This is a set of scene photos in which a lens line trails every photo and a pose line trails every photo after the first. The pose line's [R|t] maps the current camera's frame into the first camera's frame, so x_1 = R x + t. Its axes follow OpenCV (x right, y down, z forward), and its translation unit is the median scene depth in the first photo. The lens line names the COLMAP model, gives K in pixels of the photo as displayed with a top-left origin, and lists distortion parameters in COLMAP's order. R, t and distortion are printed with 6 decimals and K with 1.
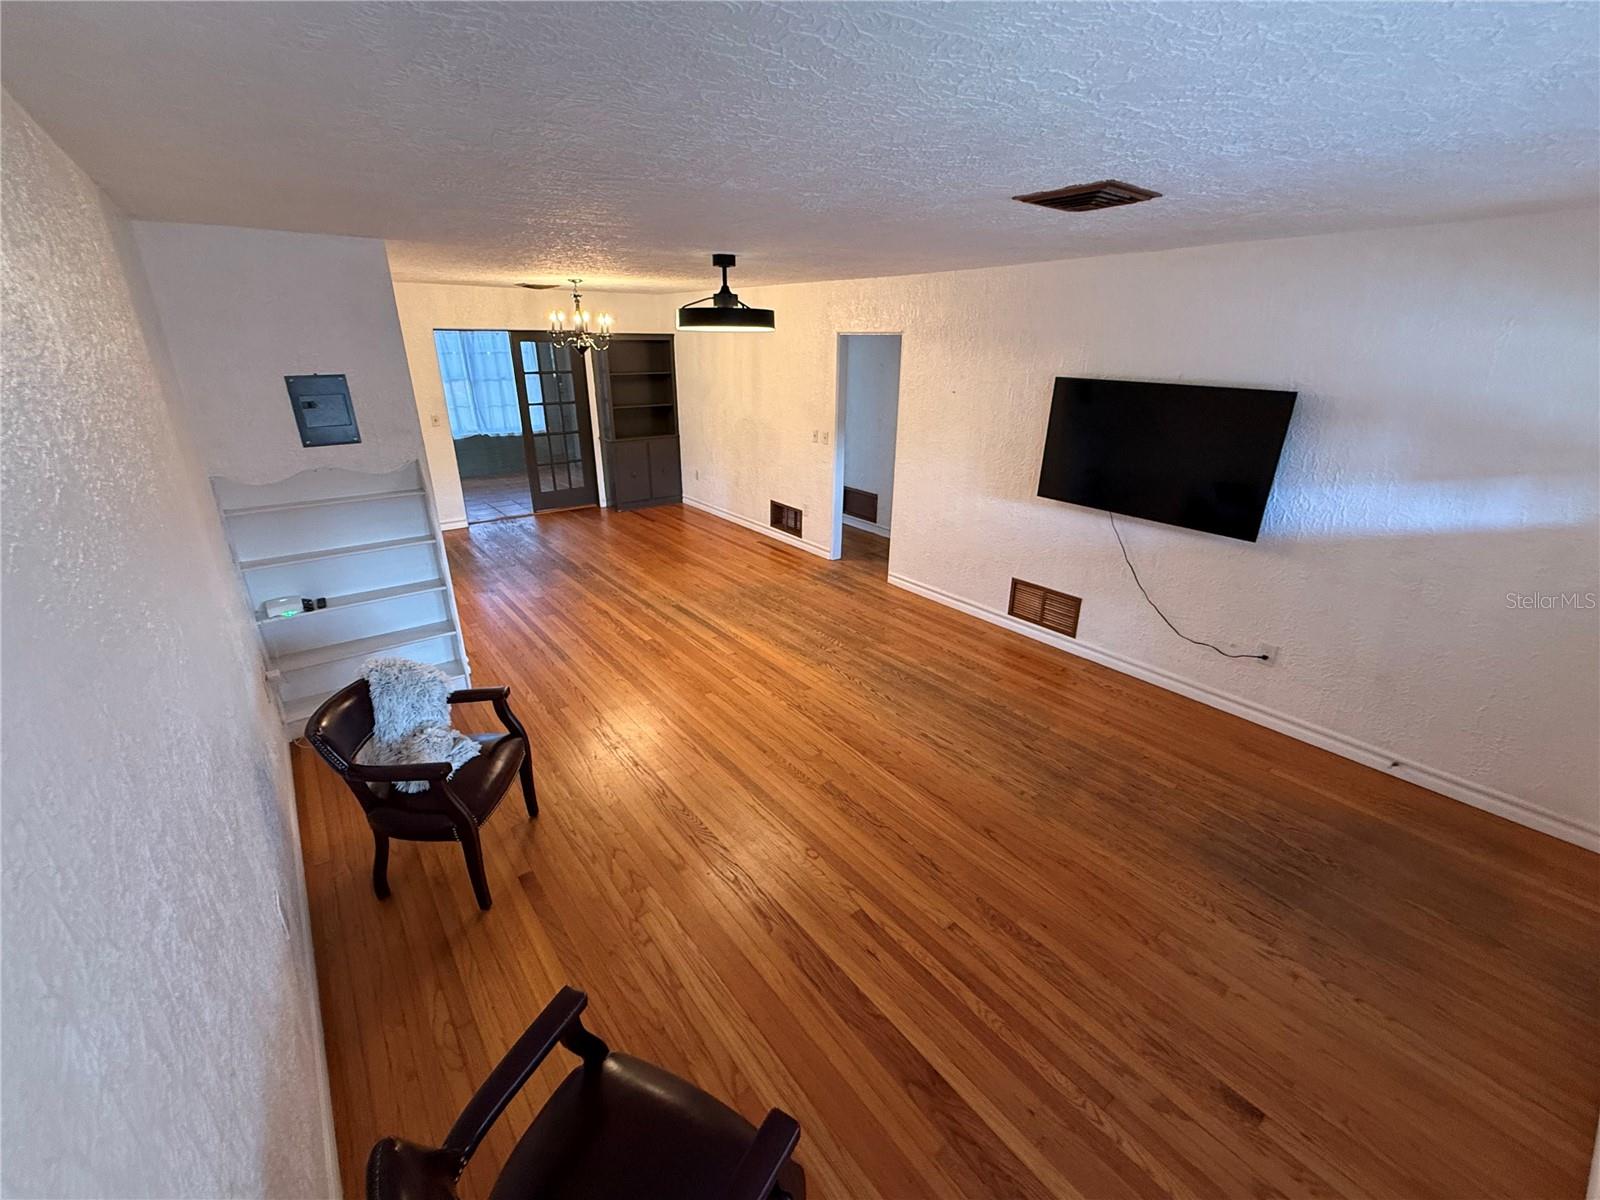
lens RADIAL K [[643.5, 0, 793.6], [0, 643.5, 595.7], [0, 0, 1]] dist [0.000172, -0.000037]
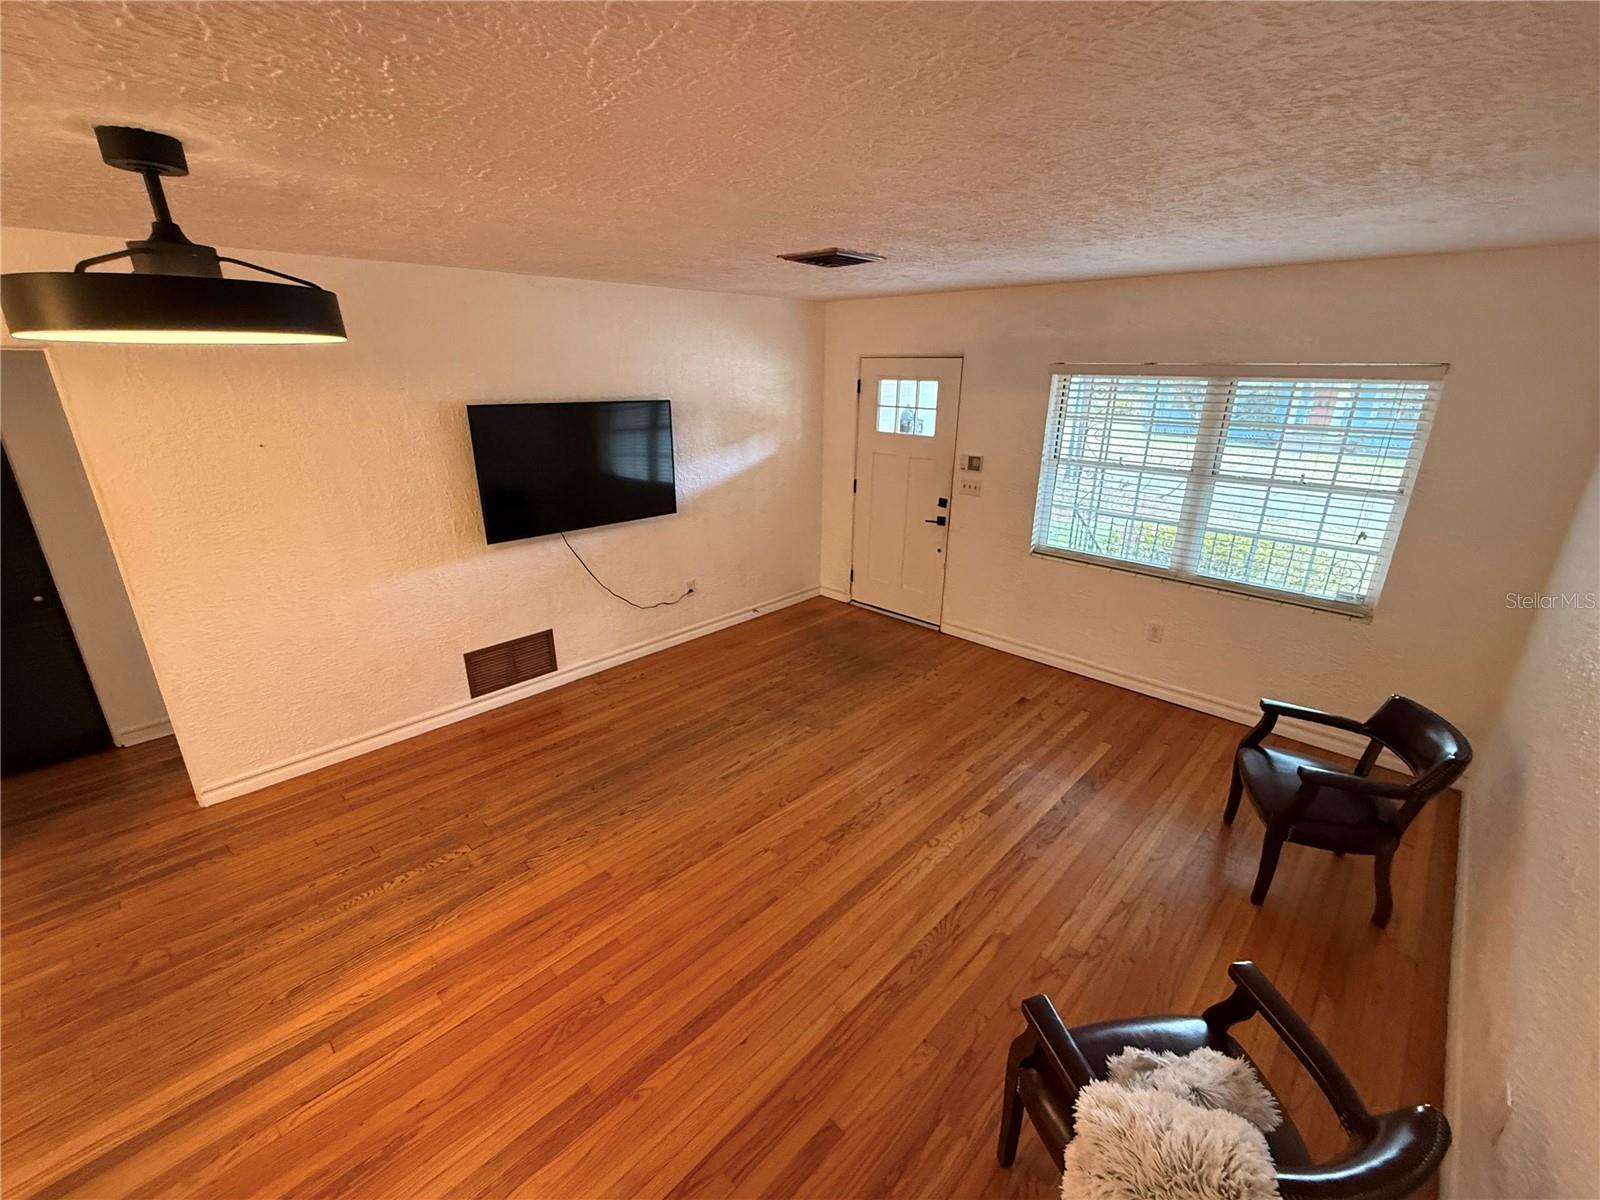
lens RADIAL K [[655.3, 0, 806.3], [0, 655.3, 595.9], [0, 0, 1]] dist [-0.001233, -0.000209]
pose [[-0.126842, -0.335257, 0.933549, -0.535556], [0.363303, 0.860050, 0.358224, -0.270288], [-0.922996, 0.384599, 0.012709, 0.671668]]
